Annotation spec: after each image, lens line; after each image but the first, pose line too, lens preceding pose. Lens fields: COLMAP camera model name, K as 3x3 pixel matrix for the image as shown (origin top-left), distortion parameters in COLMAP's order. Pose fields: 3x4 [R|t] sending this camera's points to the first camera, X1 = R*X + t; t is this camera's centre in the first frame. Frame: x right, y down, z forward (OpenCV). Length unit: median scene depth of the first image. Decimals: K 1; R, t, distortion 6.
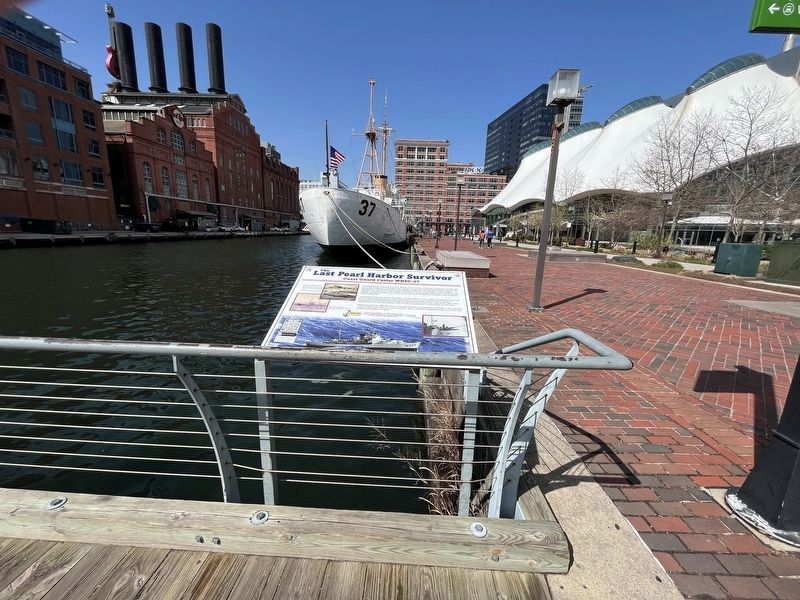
lens RADIAL K [[319.2, 0, 400.0], [0, 319.2, 300.0], [0, 0, 1]] dist [-0.000351, -0.000329]
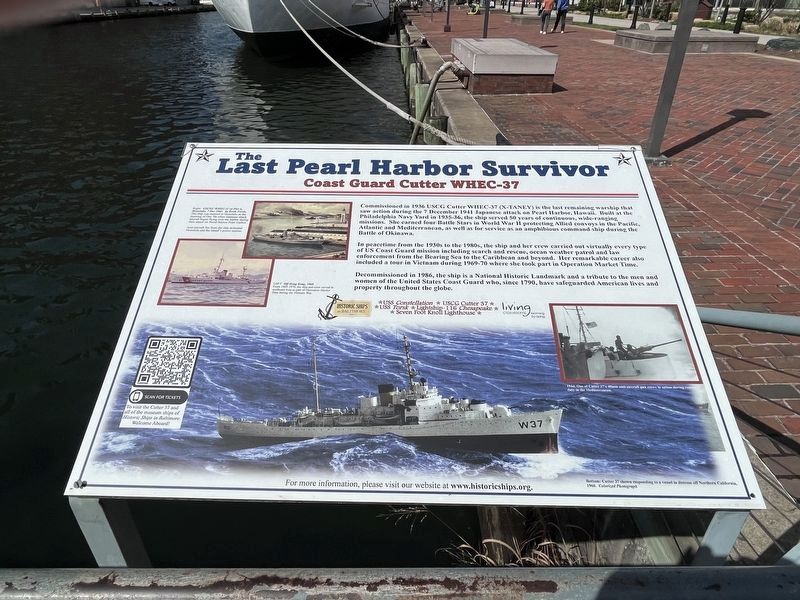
lens RADIAL K [[509.1, 0, 400.0], [0, 509.1, 300.0], [0, 0, 1]] dist [0.001207, -0.001262]
pose [[0.998915, -0.043275, 0.017183, -0.087947], [0.035608, 0.947780, 0.316930, -0.120794], [-0.030001, -0.315975, 0.948293, 0.428316]]
